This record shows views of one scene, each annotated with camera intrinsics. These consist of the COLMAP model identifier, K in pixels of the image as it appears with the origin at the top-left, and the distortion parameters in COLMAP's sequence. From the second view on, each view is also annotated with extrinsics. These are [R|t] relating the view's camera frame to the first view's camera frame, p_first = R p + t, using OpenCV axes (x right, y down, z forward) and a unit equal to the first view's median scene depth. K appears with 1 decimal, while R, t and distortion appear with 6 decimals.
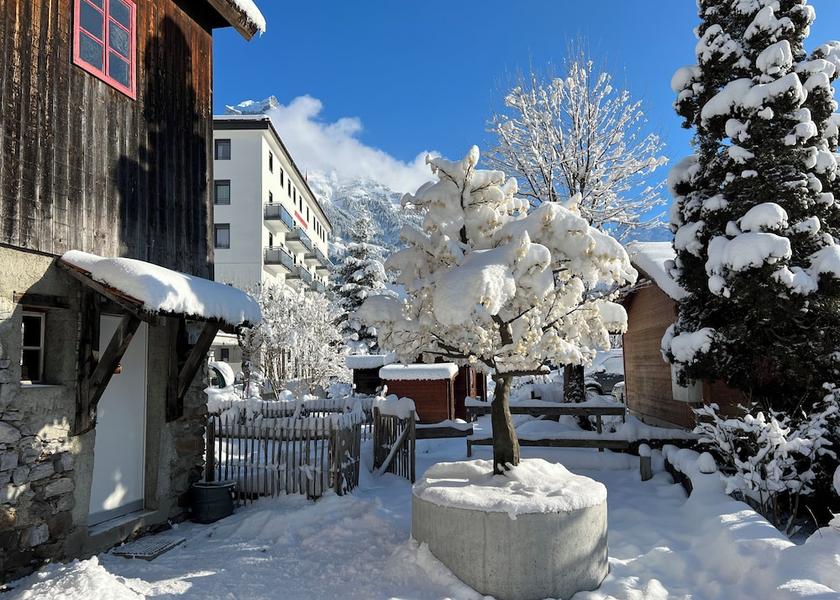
lens RADIAL K [[653.9, 0, 419.8], [0, 653.9, 301.0], [0, 0, 1]] dist [0.023690, -0.014751]
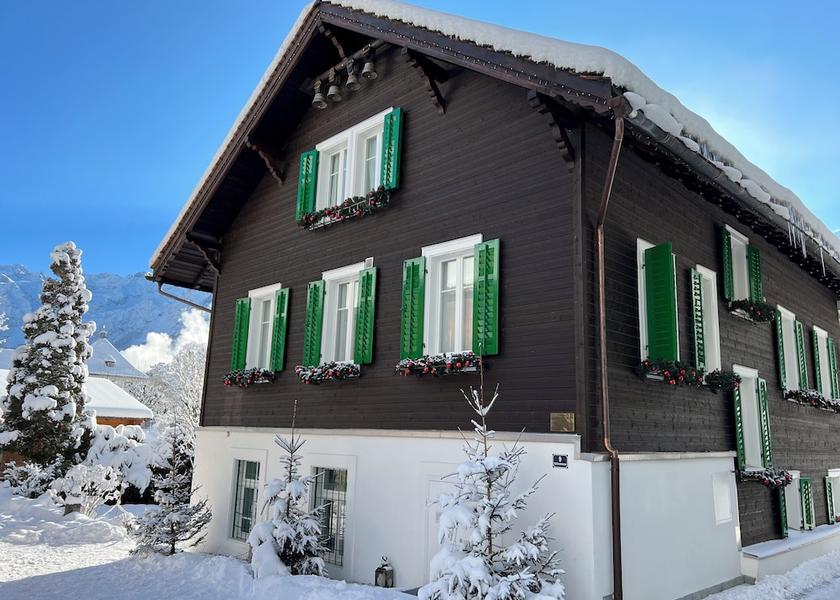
lens RADIAL K [[653.9, 0, 421.1], [0, 653.9, 298.8], [0, 0, 1]] dist [0.023690, -0.014751]
pose [[0.537151, 0.214459, 0.815767, -0.914091], [-0.122136, 0.976721, -0.176350, -0.199912], [-0.834597, -0.004907, 0.550840, -1.706806]]
